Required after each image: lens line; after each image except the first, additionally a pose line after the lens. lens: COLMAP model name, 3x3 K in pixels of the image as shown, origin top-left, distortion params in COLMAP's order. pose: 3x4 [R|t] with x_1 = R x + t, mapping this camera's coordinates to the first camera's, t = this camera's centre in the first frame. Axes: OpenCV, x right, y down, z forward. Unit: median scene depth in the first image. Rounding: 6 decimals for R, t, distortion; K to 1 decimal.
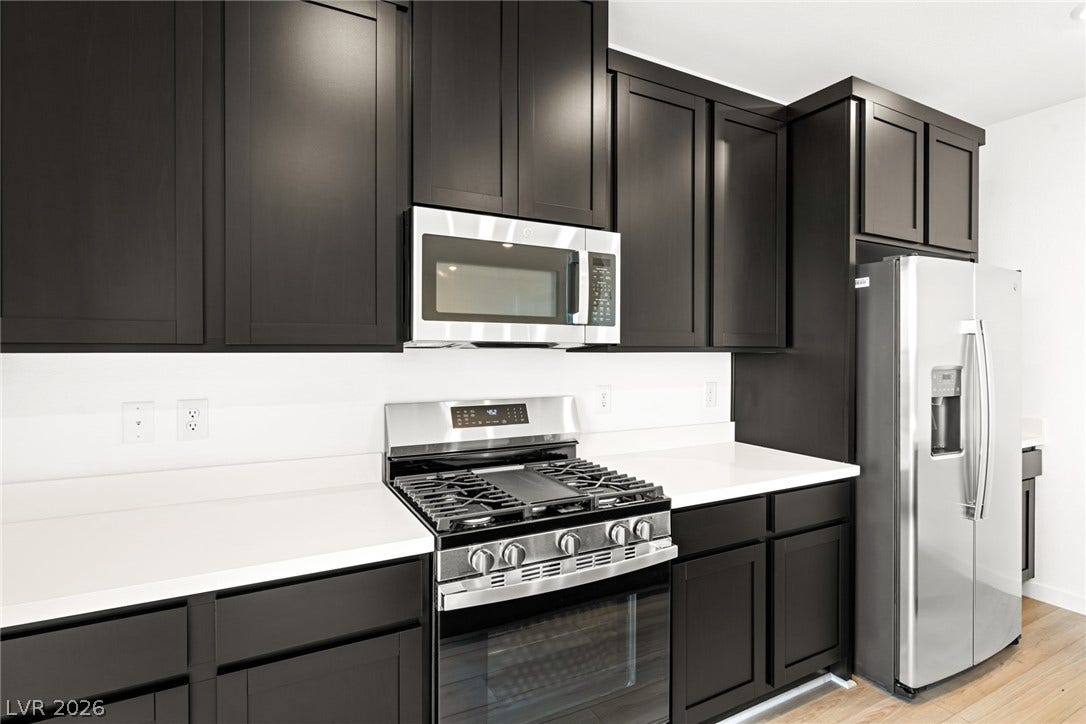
lens RADIAL K [[540.1, 0, 534.9], [0, 540.1, 339.9], [0, 0, 1]] dist [-0.002003, 0.000901]
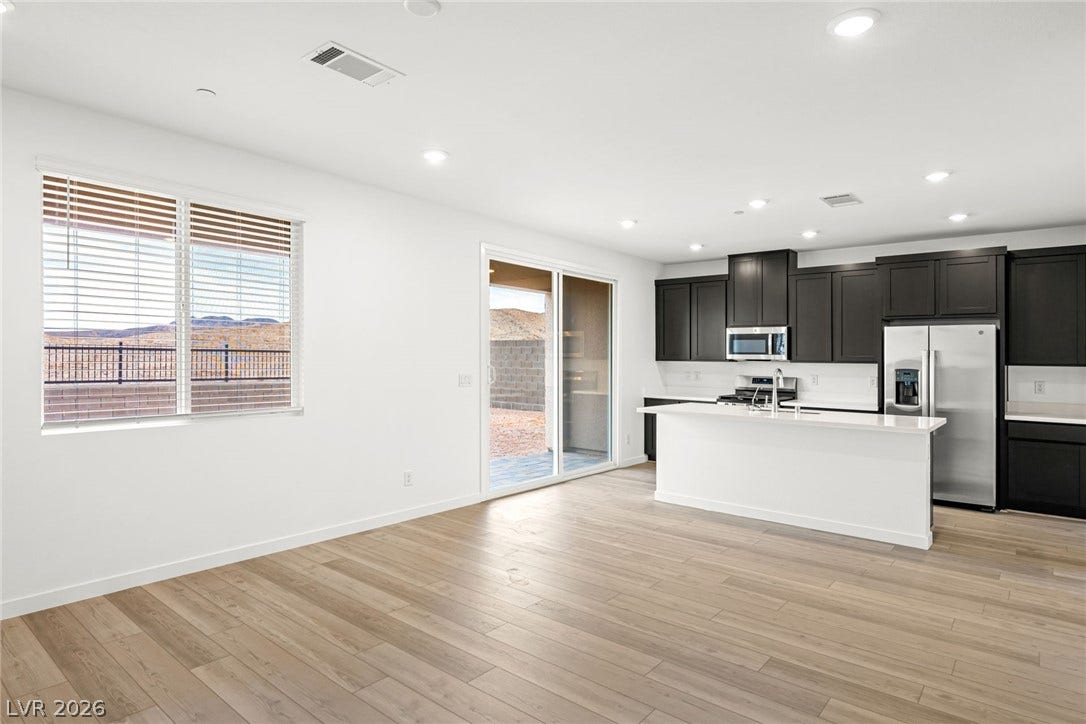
lens RADIAL K [[602.7, 0, 542.0], [0, 602.7, 352.7], [0, 0, 1]] dist [-0.004855, 0.001343]
pose [[0.375071, -0.011036, -0.926930, 3.156397], [0.003952, 0.999939, -0.010306, -0.004531], [0.926988, 0.000202, 0.375092, -1.861117]]
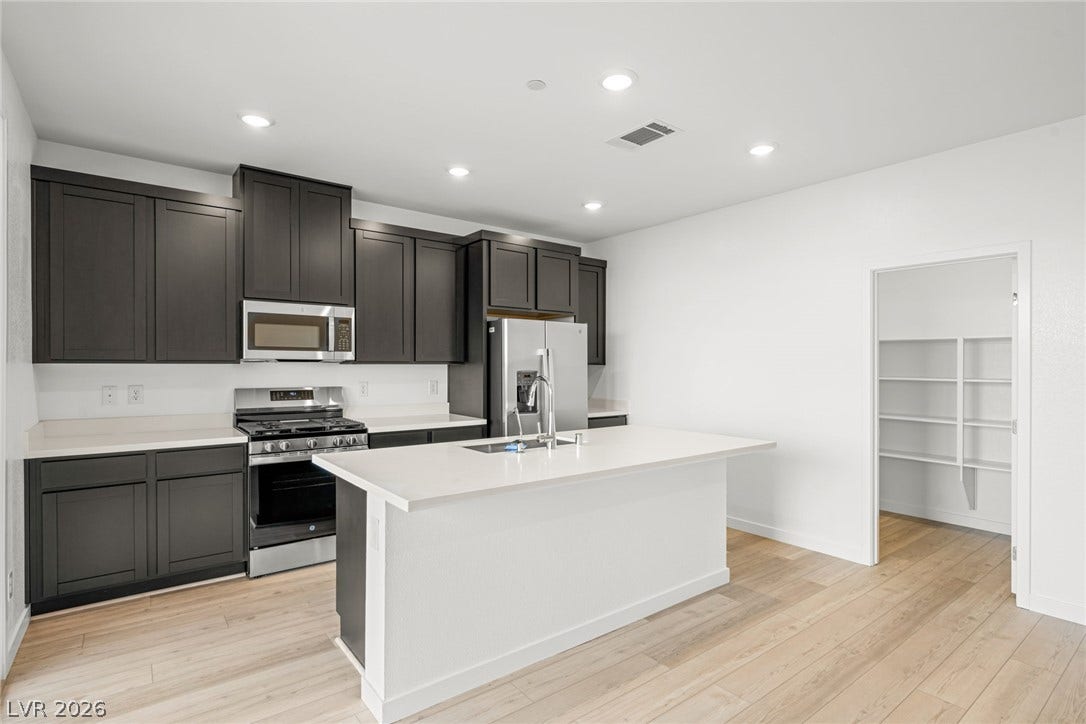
lens RADIAL K [[540.1, 0, 536.5], [0, 540.1, 360.9], [0, 0, 1]] dist [-0.002003, 0.000901]
pose [[0.987307, 0.000267, 0.158825, 0.546632], [-0.002086, 0.999934, 0.011290, -0.015143], [-0.158812, -0.011478, 0.987242, -1.248005]]
